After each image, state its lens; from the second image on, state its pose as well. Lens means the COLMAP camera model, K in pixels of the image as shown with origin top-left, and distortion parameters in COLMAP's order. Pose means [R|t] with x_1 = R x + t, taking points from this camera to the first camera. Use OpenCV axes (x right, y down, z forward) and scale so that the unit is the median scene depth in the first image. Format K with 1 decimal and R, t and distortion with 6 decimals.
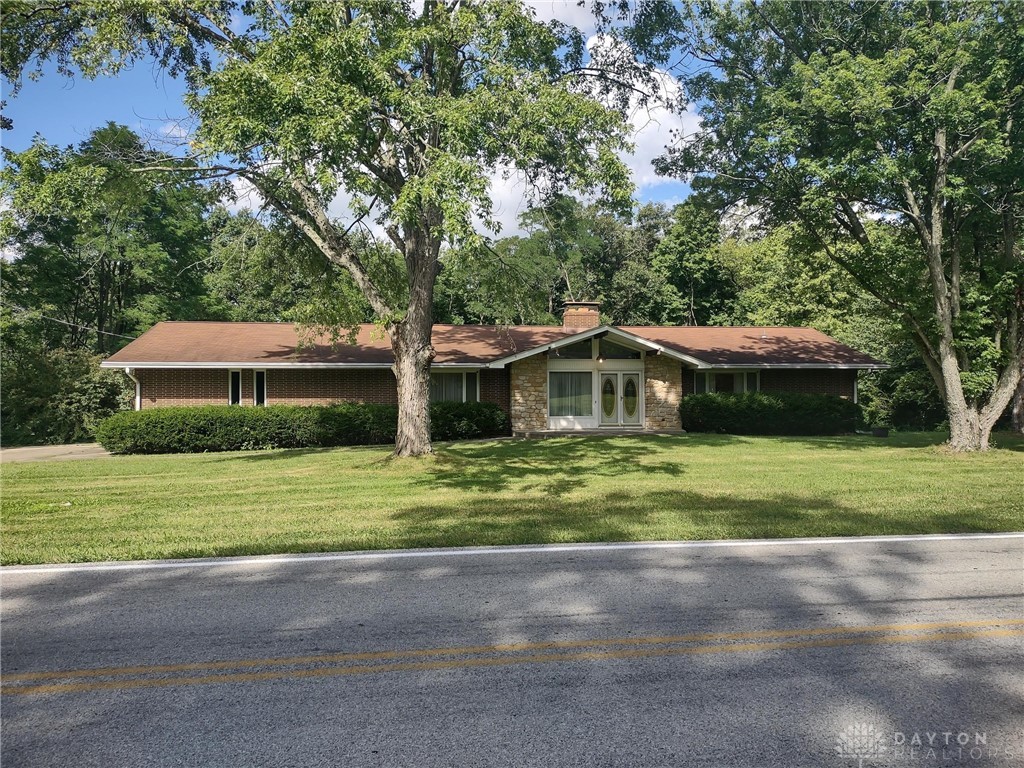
lens RADIAL K [[772.2, 0, 511.6], [0, 772.2, 386.3], [0, 0, 1]] dist [0.034007, -0.001645]
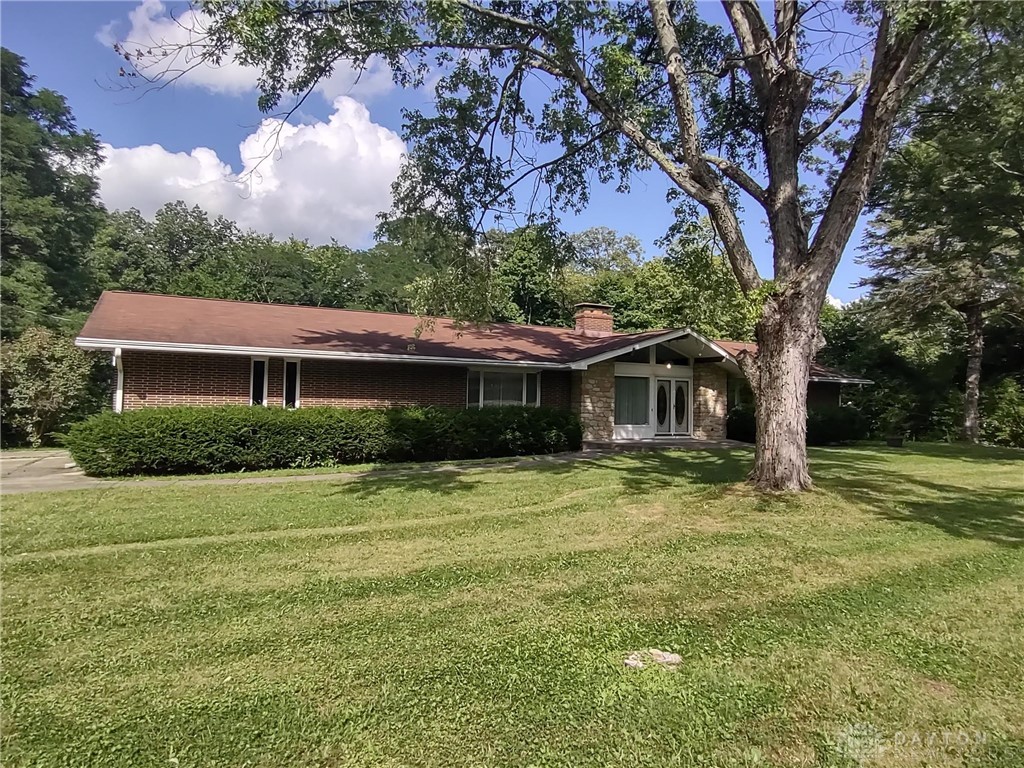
lens RADIAL K [[663.7, 0, 512.5], [0, 663.7, 381.8], [0, 0, 1]] dist [0.002018, 0.000539]
pose [[0.946494, 0.033035, 0.321028, -0.318775], [-0.028015, 0.999402, -0.020244, 0.007212], [-0.321505, 0.010167, 0.946853, 0.306837]]
